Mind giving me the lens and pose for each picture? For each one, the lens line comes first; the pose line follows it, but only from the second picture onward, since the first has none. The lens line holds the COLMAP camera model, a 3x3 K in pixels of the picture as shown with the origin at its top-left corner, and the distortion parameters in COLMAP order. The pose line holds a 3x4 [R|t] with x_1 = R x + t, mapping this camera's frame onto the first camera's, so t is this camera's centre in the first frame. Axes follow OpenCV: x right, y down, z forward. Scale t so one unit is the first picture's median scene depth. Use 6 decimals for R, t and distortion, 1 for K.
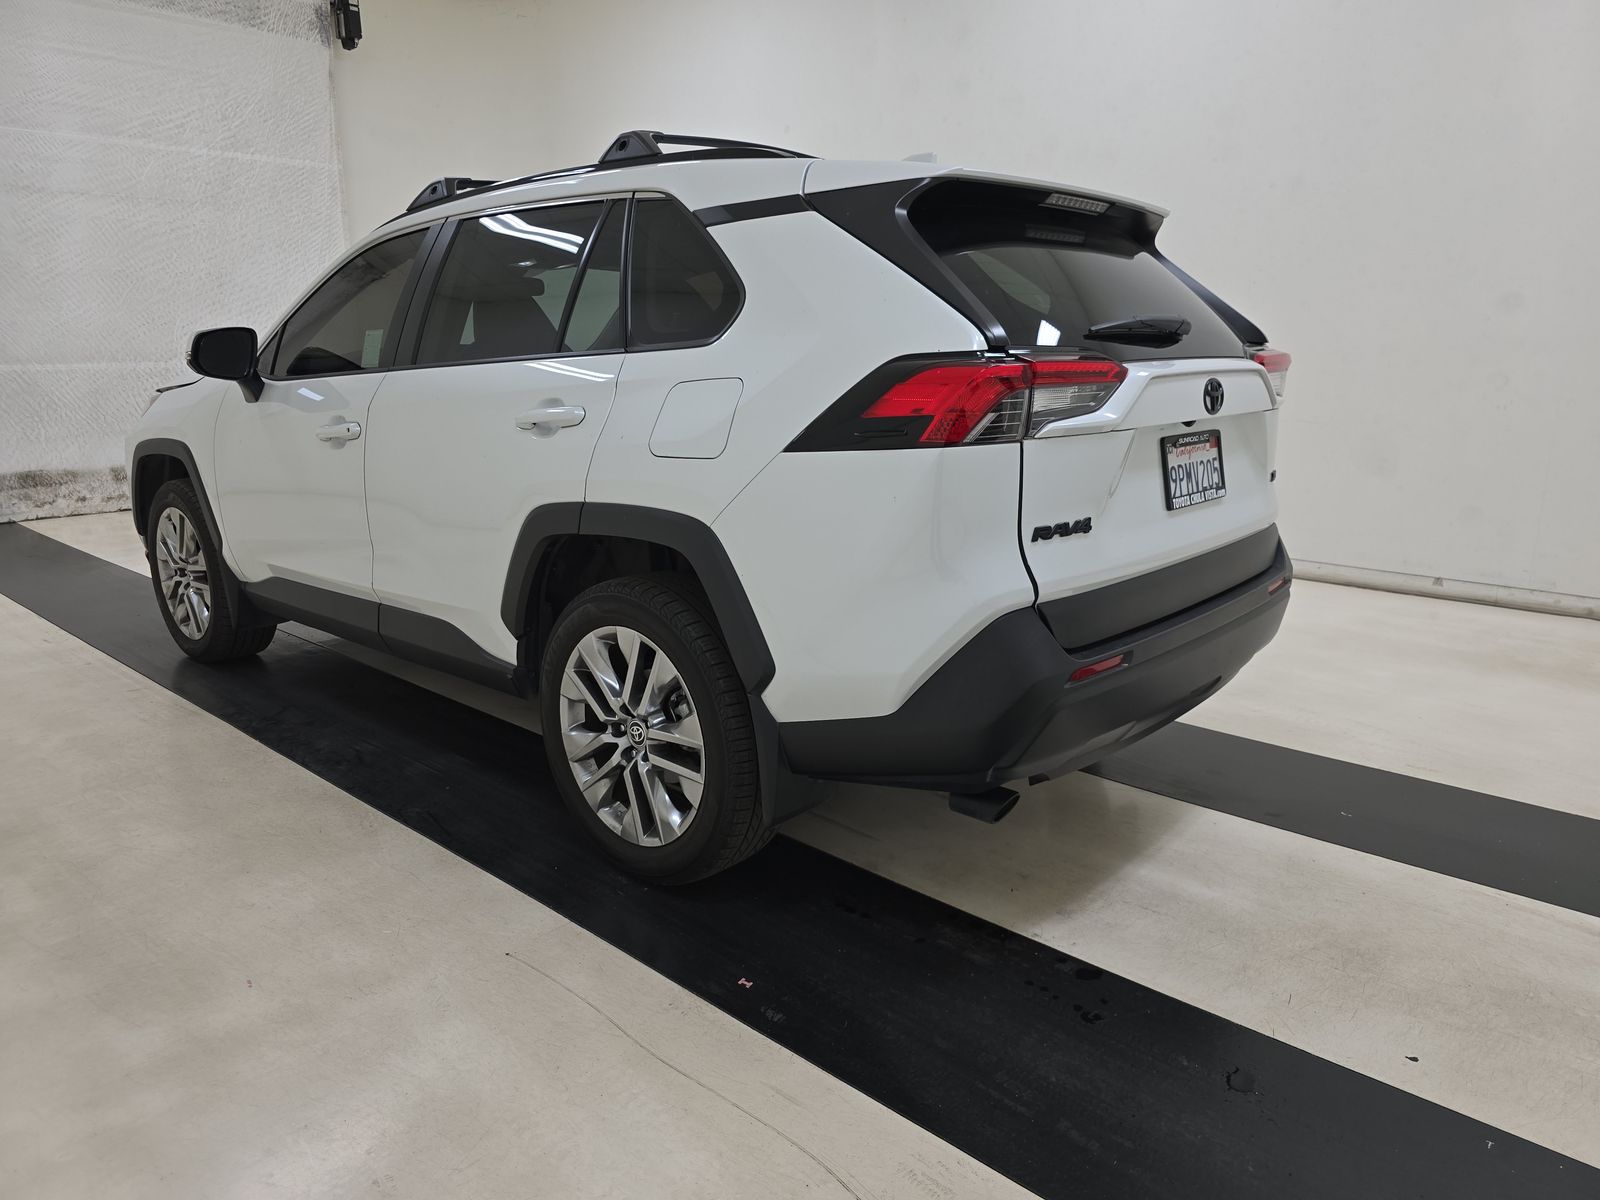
lens RADIAL K [[1067.7, 0, 806.5], [0, 1067.7, 604.5], [0, 0, 1]] dist [0.011655, -0.000199]
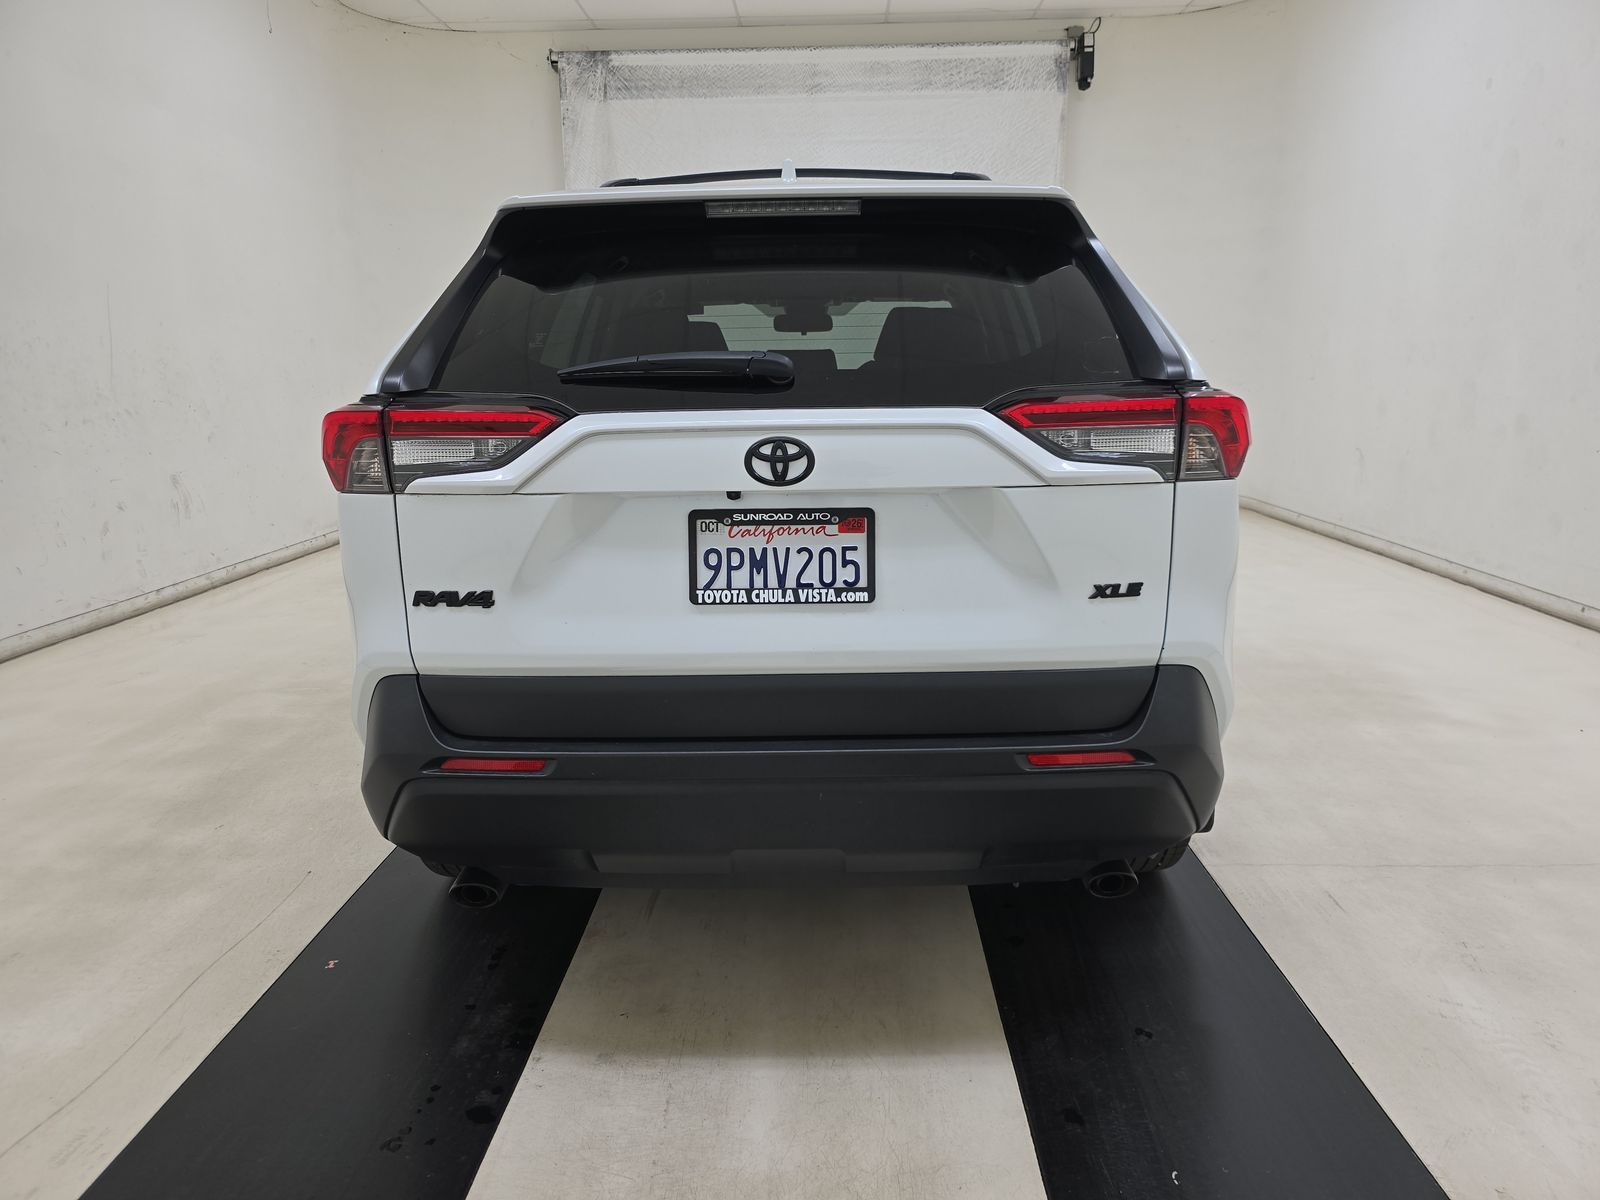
lens RADIAL K [[1067.7, 0, 797.9], [0, 1067.7, 602.7], [0, 0, 1]] dist [0.011655, -0.000199]
pose [[0.661790, 0.153831, -0.733737, 0.948519], [-0.167480, 0.984323, 0.055310, -0.143888], [0.730742, 0.086282, 0.677179, 0.533581]]
